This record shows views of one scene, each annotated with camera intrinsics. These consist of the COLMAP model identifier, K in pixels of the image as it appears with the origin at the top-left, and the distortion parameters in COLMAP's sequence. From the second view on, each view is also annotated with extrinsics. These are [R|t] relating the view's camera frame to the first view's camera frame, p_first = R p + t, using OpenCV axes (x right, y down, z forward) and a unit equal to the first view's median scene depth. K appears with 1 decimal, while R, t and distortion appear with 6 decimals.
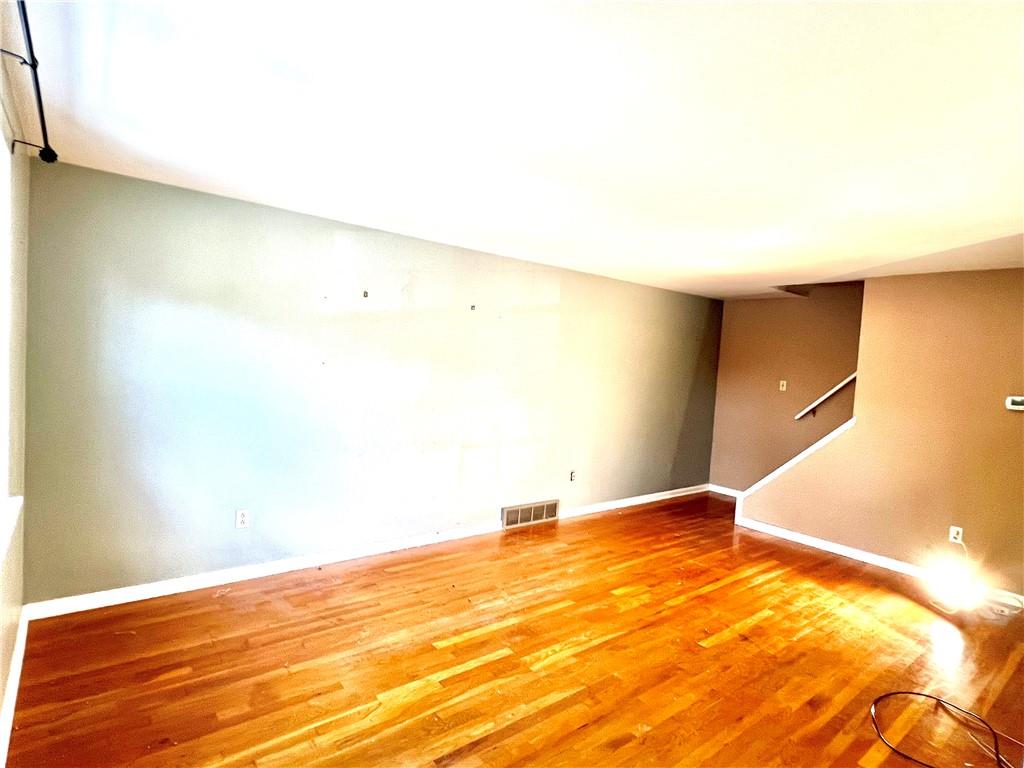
lens RADIAL K [[543.8, 0, 509.5], [0, 543.8, 385.2], [0, 0, 1]] dist [-0.004027, -0.000642]
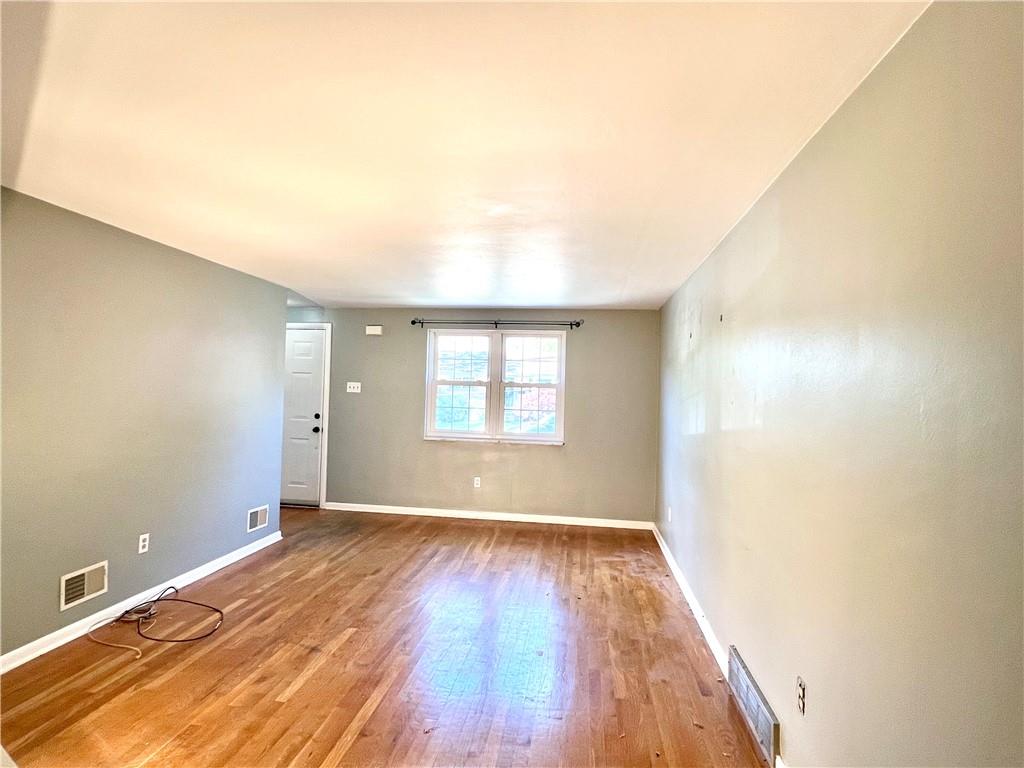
lens RADIAL K [[543.8, 0, 509.5], [0, 543.8, 385.2], [0, 0, 1]] dist [-0.004027, -0.000642]
pose [[-0.720419, -0.088440, -0.687877, 0.942662], [-0.106483, 0.994181, -0.016301, -0.021786], [0.685315, 0.061503, -0.725645, 2.023516]]
